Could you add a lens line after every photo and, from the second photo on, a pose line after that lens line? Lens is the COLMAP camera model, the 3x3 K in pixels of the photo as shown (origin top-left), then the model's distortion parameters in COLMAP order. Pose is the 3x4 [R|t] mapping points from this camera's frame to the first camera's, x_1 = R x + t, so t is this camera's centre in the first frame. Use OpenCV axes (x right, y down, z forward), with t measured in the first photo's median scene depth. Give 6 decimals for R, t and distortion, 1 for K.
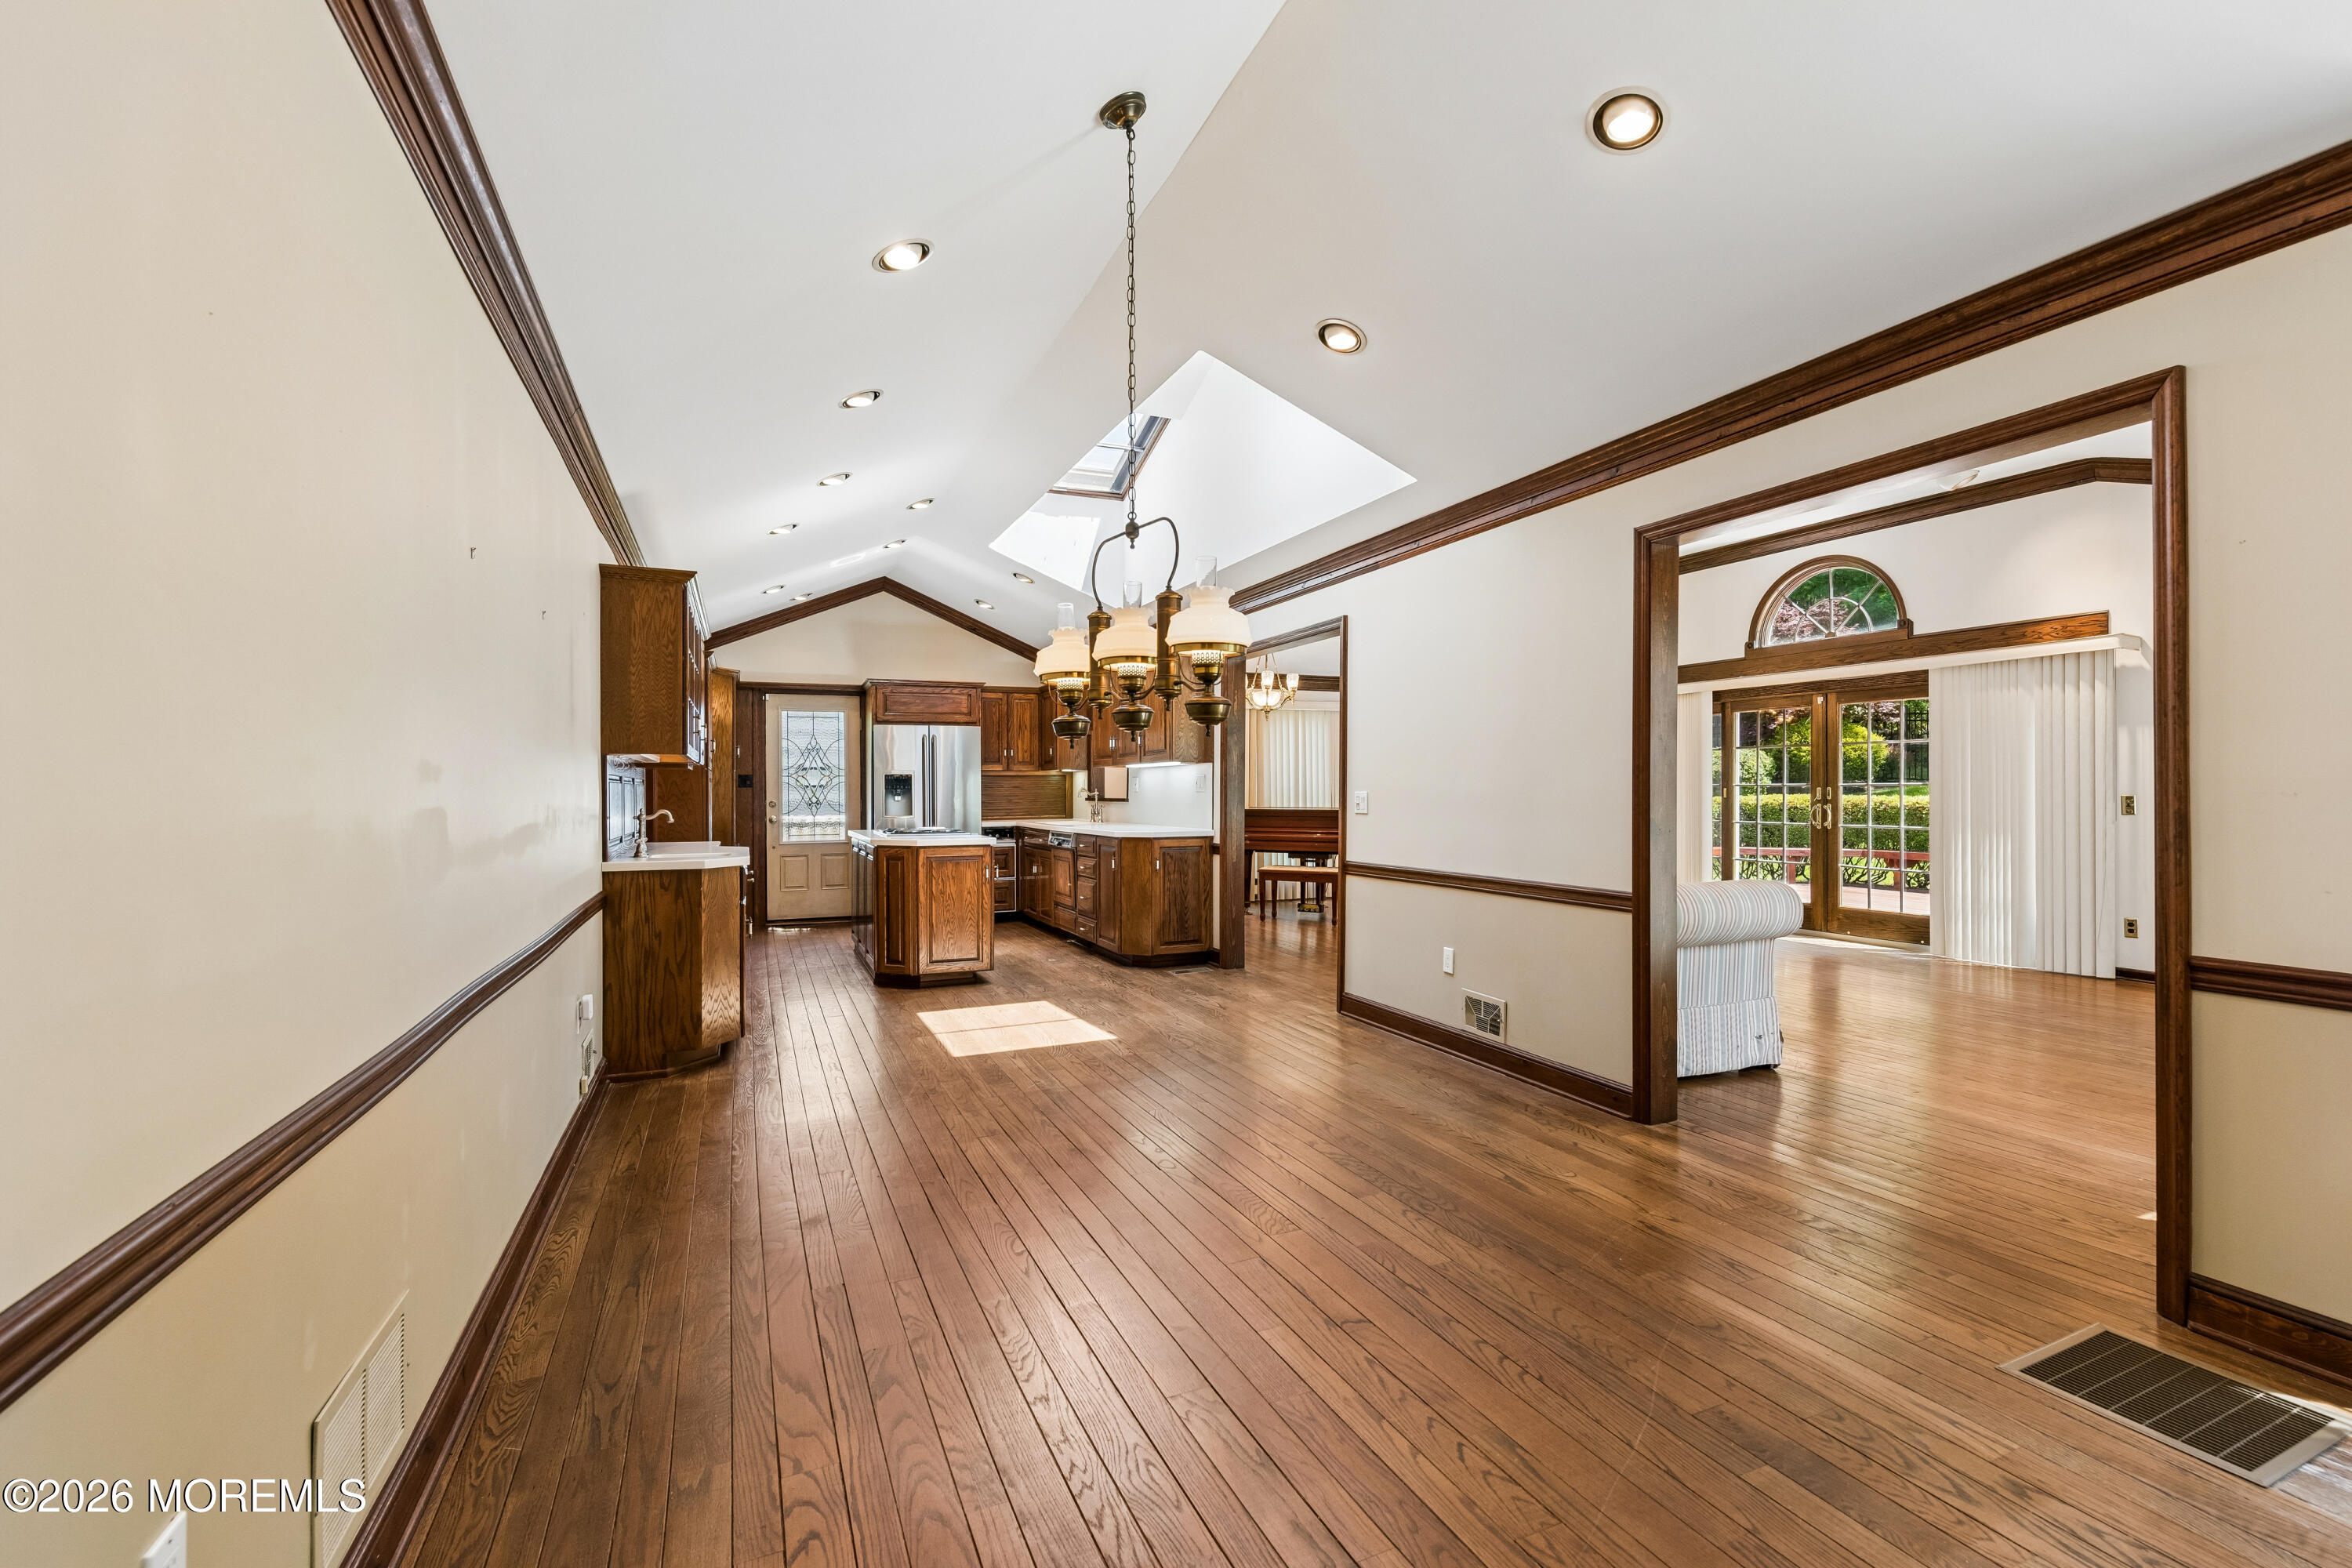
lens RADIAL K [[1014.7, 0, 1182.1], [0, 1014.7, 788.8], [0, 0, 1]] dist [0.000796, 0.000016]
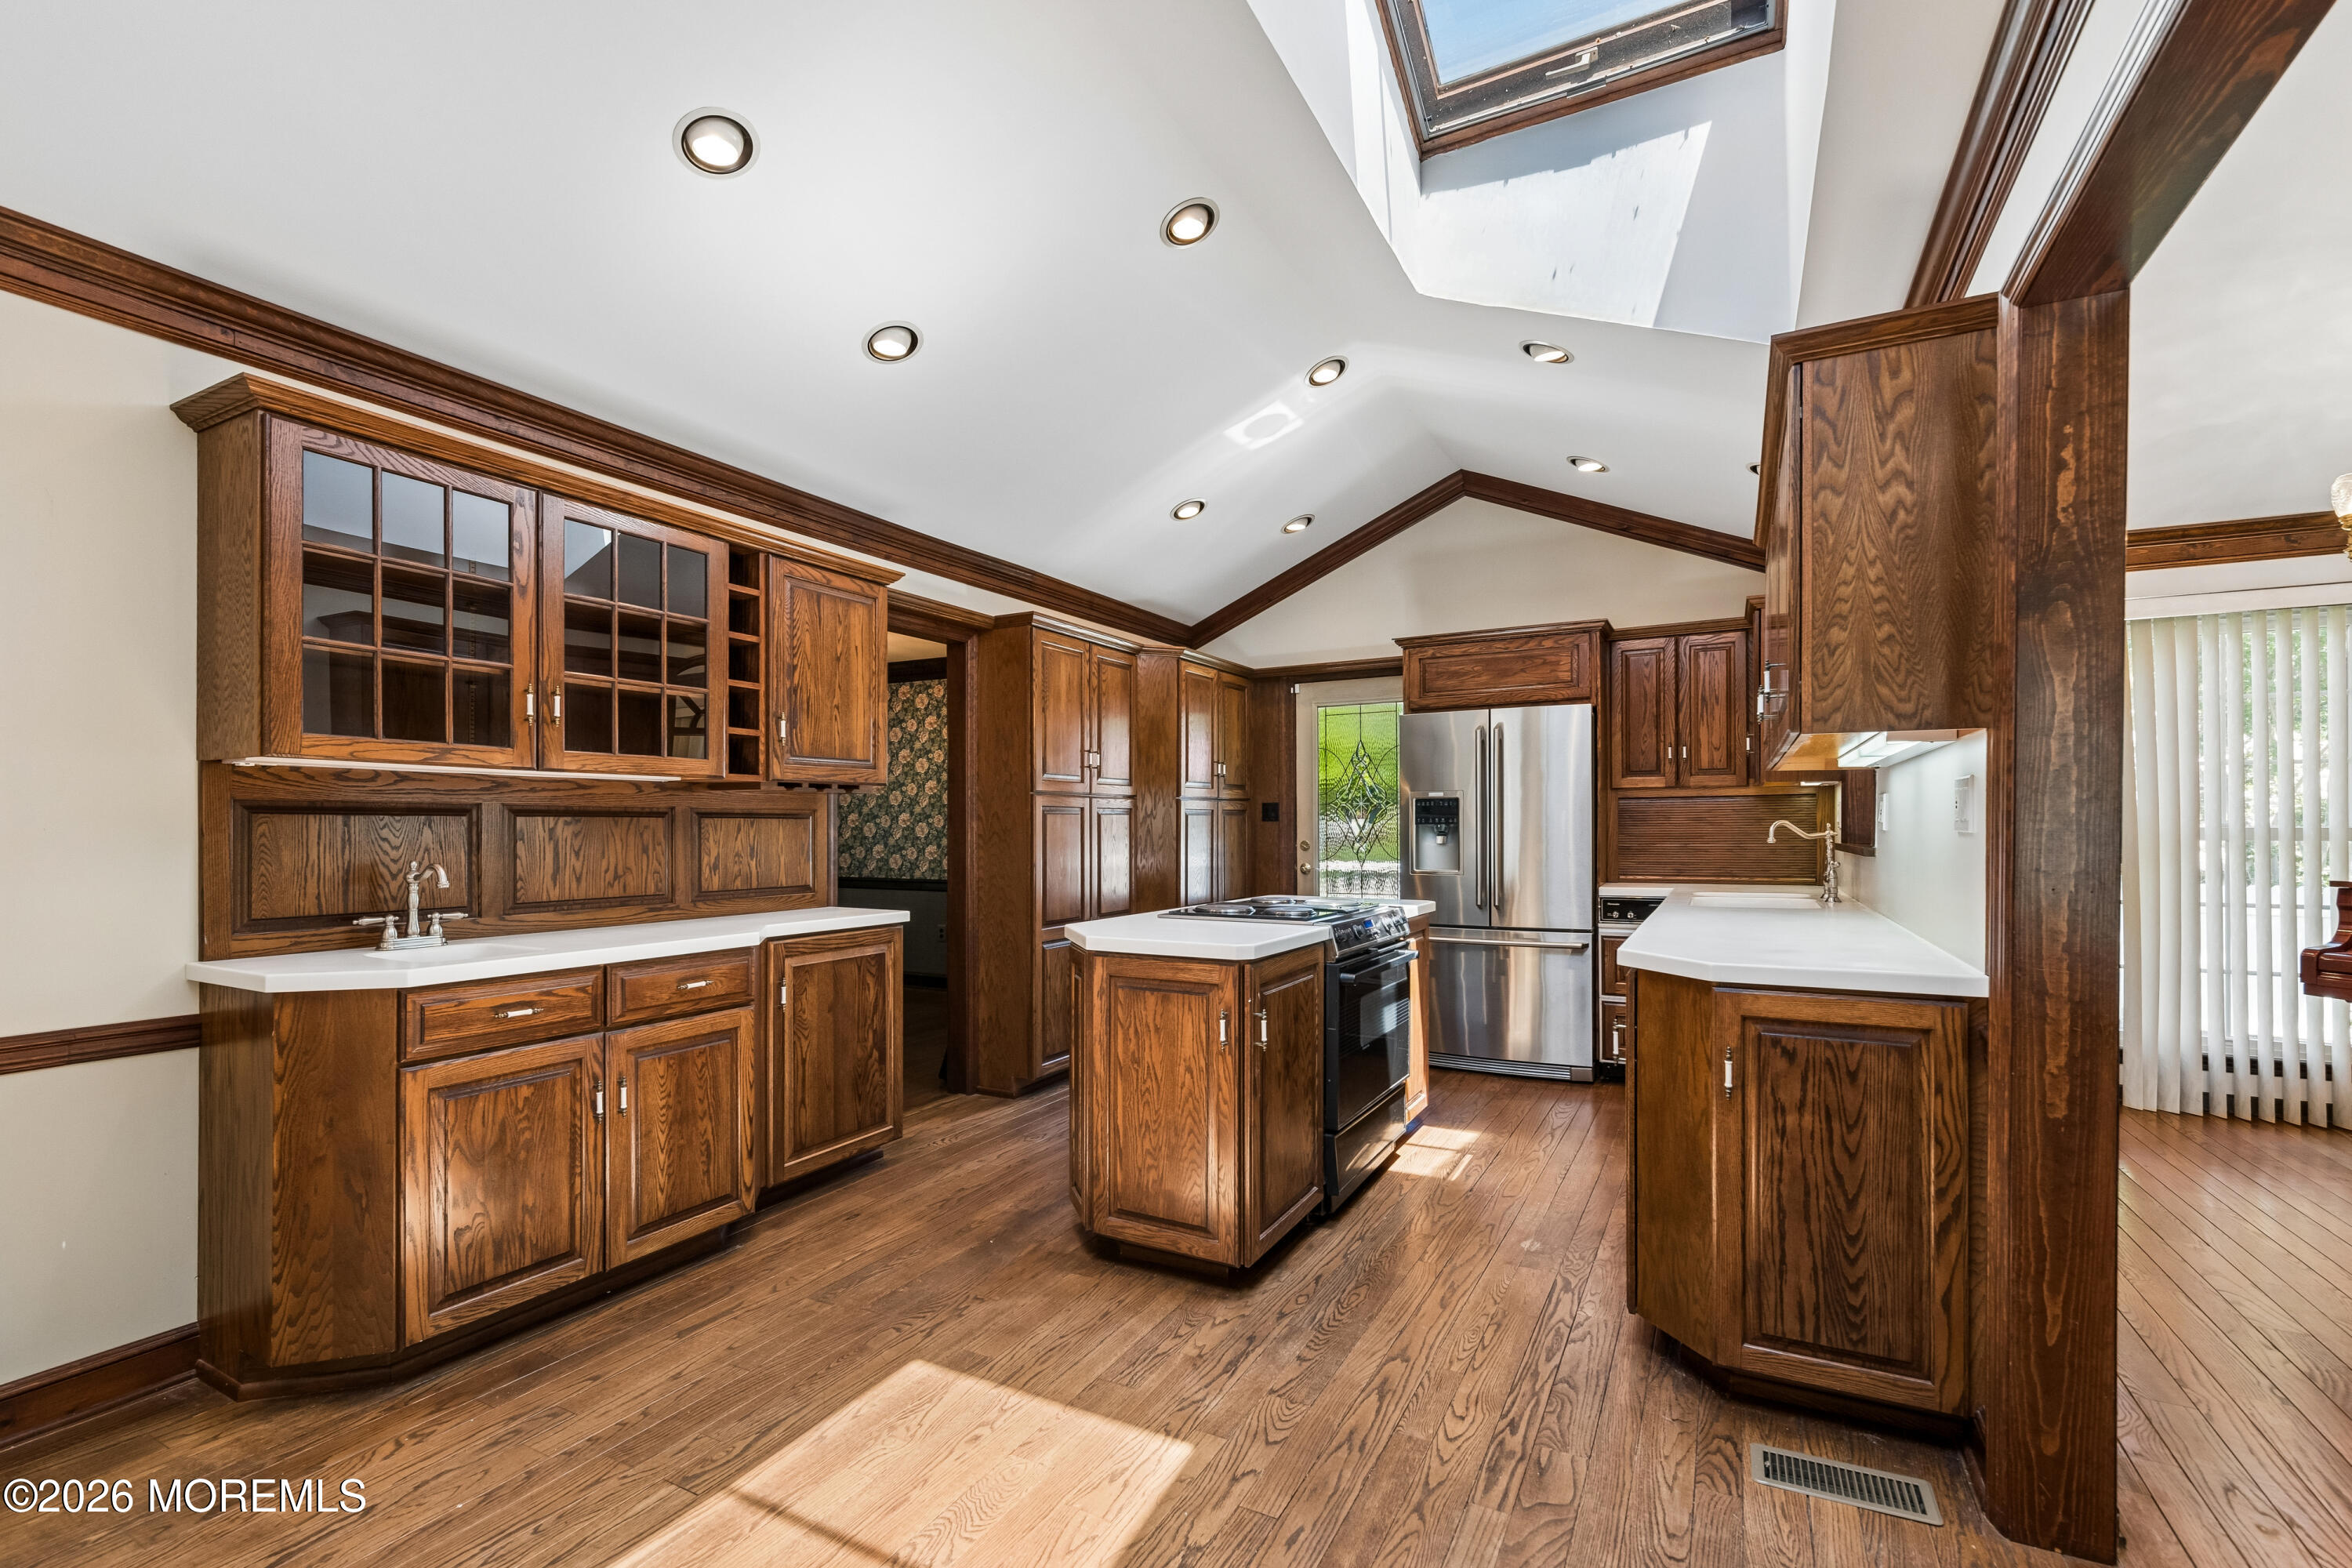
lens RADIAL K [[1034.2, 0, 1180.1], [0, 1034.2, 826.8], [0, 0, 1]] dist [0.000775, 0.000185]
pose [[0.619358, 0.001727, -0.785107, 0.128172], [0.001715, 0.999992, 0.003553, -0.000460], [0.785107, -0.003547, 0.619350, 0.741244]]
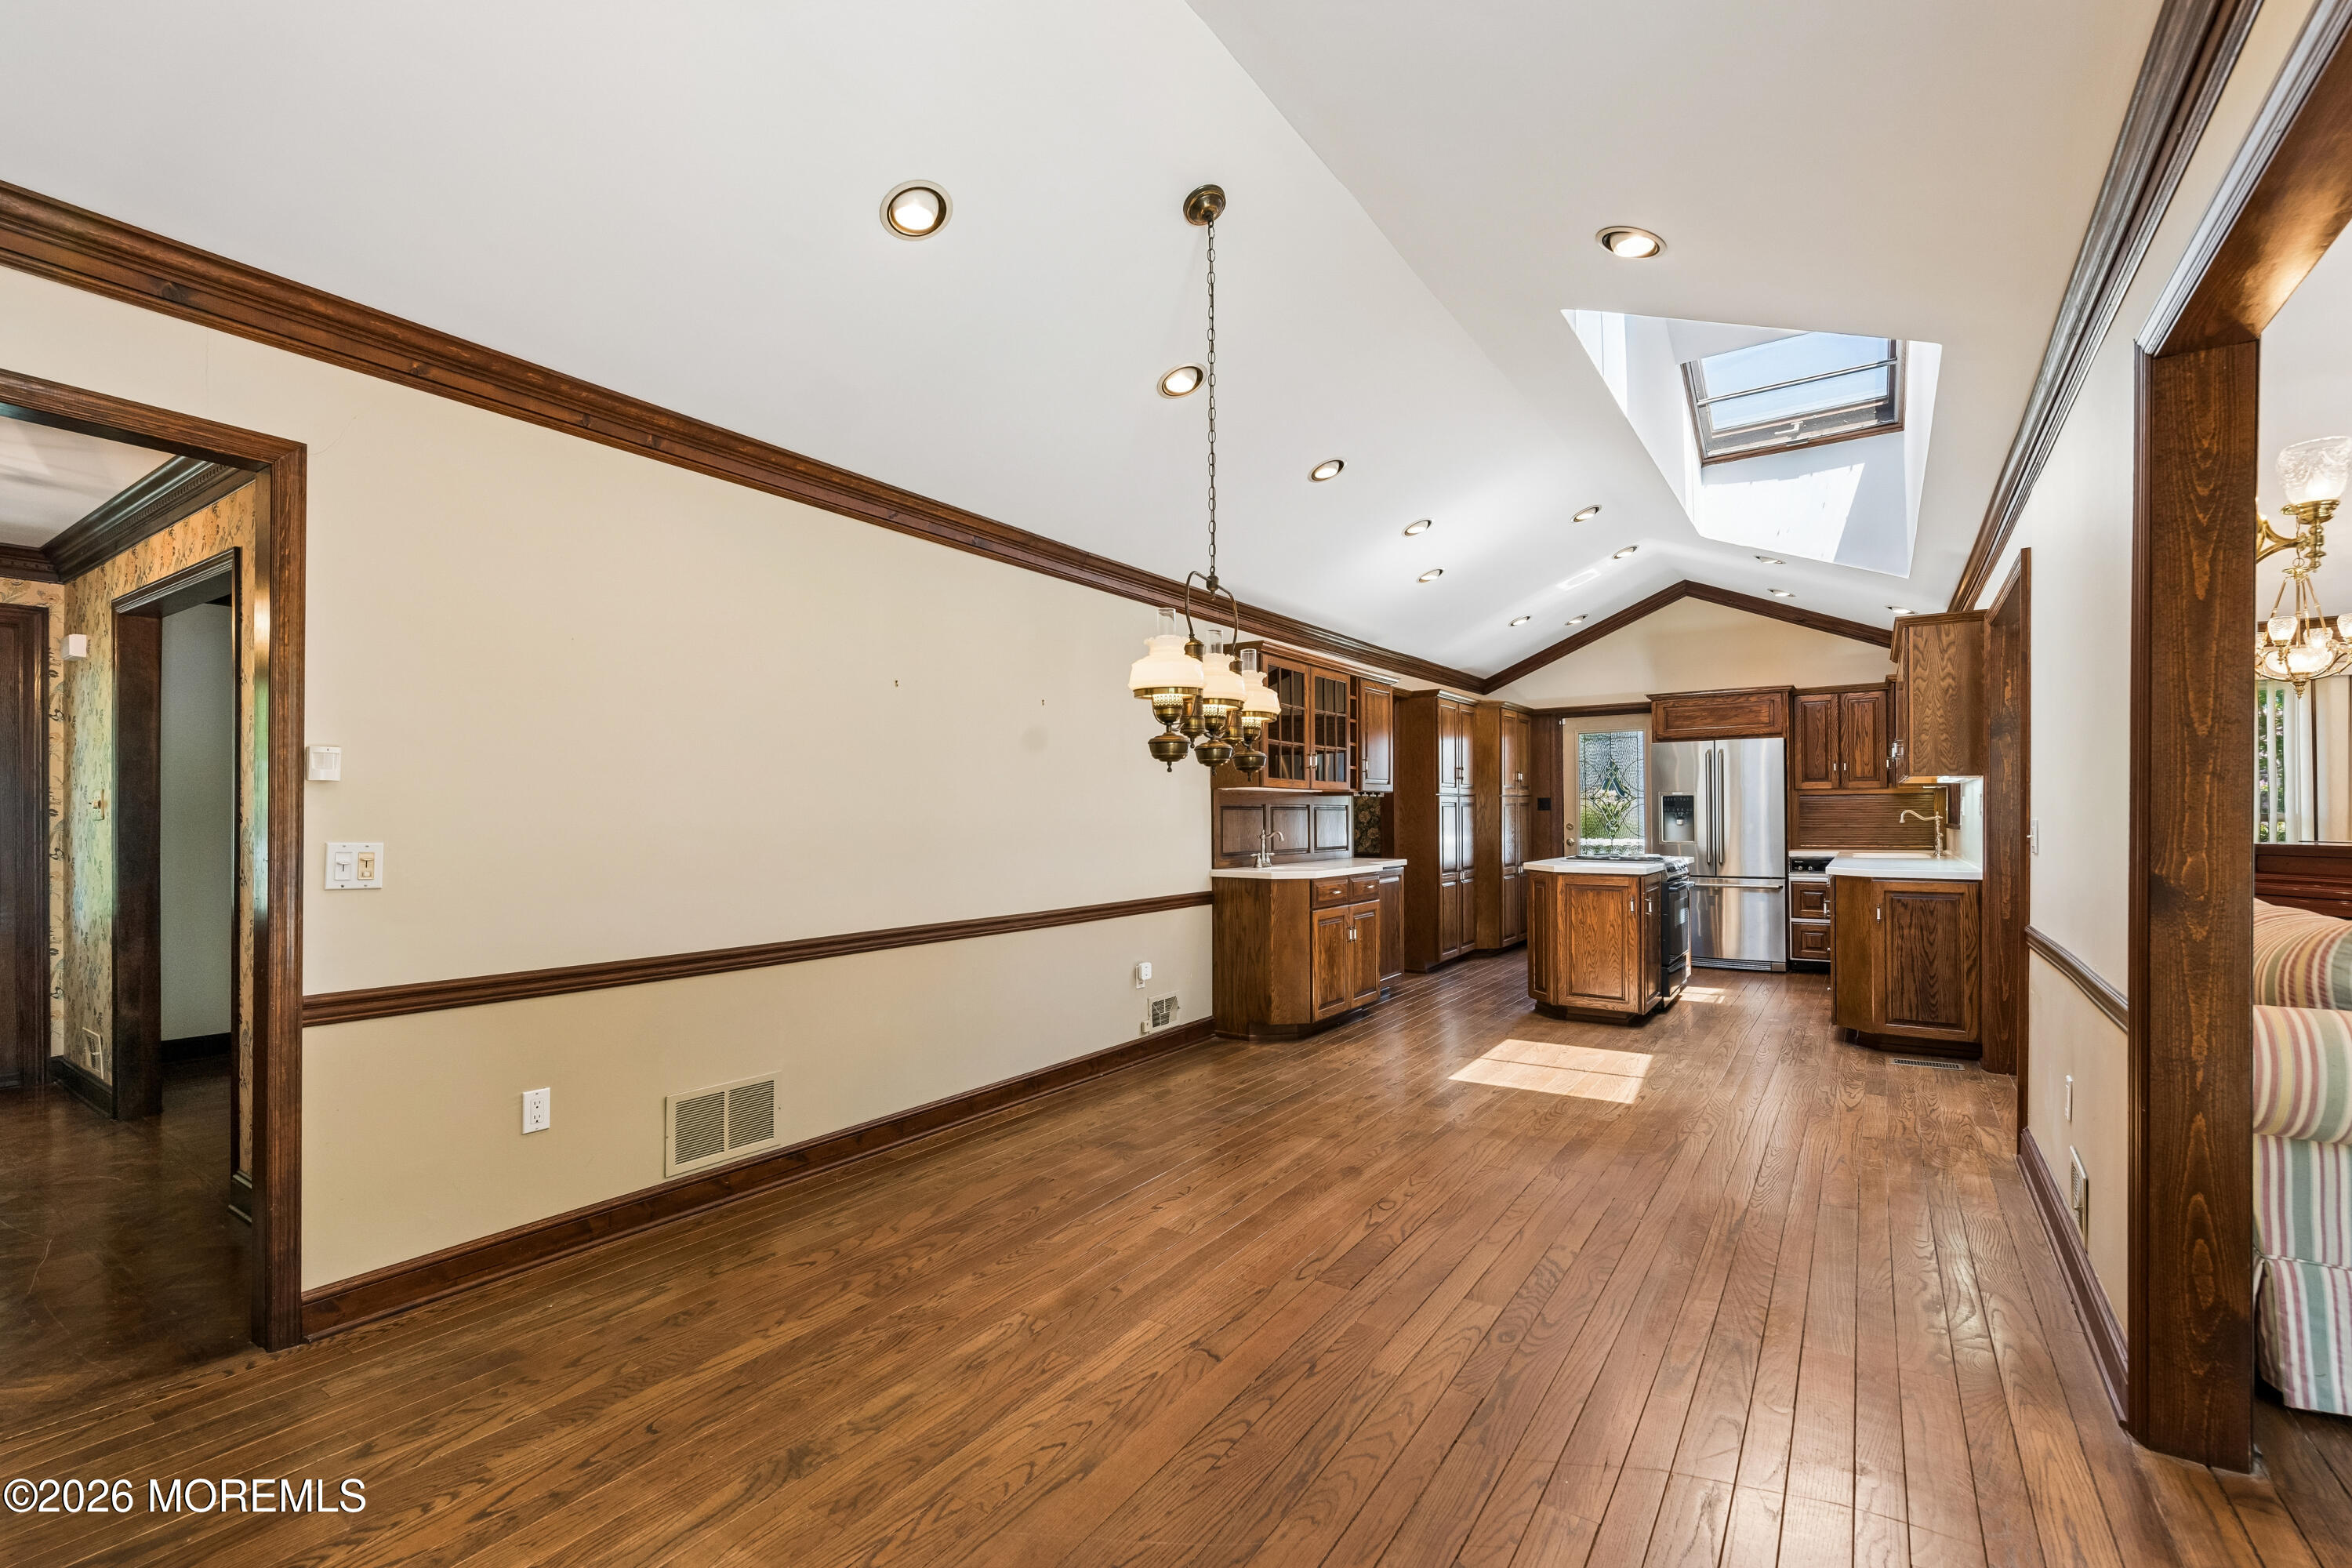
lens RADIAL K [[1032.6, 0, 1157.8], [0, 1032.6, 805.3], [0, 0, 1]] dist [-0.000602, -0.000347]
pose [[0.524469, -0.005991, -0.851408, 0.378418], [0.003213, 0.999982, -0.005058, -0.003527], [0.851423, -0.000083, 0.524479, 0.158955]]
